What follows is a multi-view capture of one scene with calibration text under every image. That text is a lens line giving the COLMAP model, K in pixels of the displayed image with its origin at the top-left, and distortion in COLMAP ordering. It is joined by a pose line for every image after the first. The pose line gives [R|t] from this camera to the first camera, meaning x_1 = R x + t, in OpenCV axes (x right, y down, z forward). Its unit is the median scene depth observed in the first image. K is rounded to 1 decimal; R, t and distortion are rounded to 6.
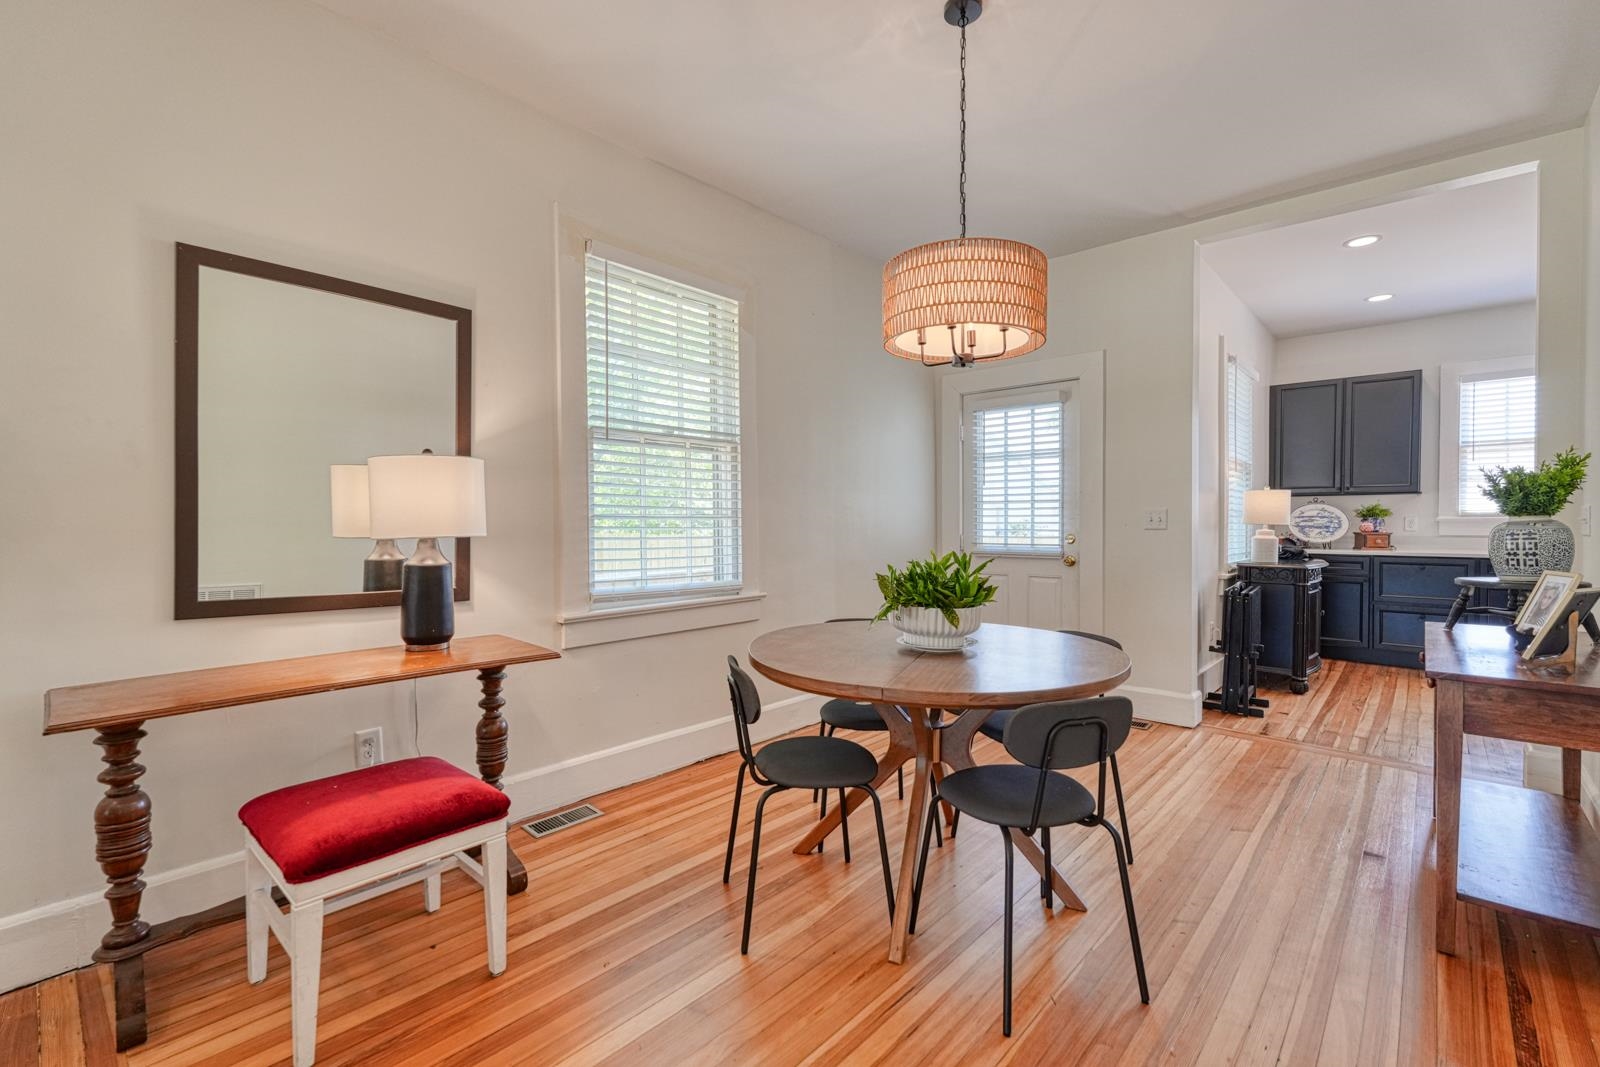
lens RADIAL K [[708.6, 0, 796.2], [0, 708.6, 532.2], [0, 0, 1]] dist [-0.000955, -0.003952]
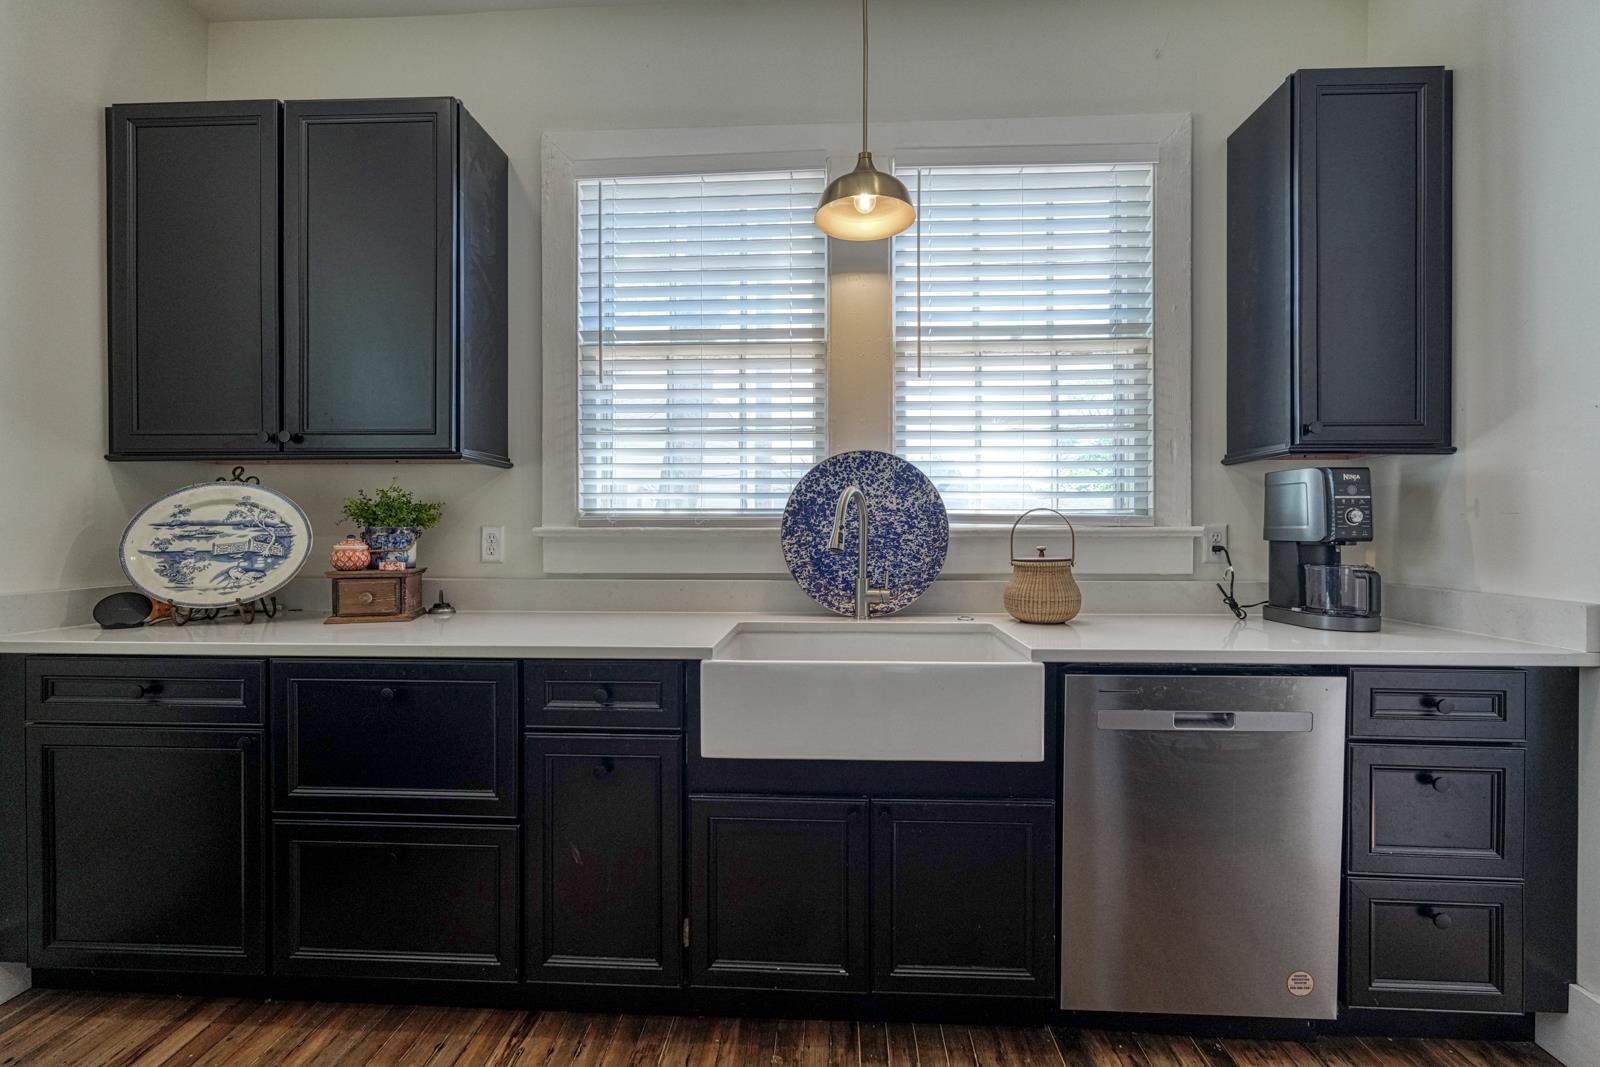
lens RADIAL K [[708.6, 0, 798.3], [0, 708.6, 526.3], [0, 0, 1]] dist [-0.000955, -0.003952]
pose [[0.773480, -0.002024, 0.633817, 0.746045], [0.004224, 0.999989, -0.001961, -0.019233], [-0.633806, 0.004194, 0.773481, 0.589188]]
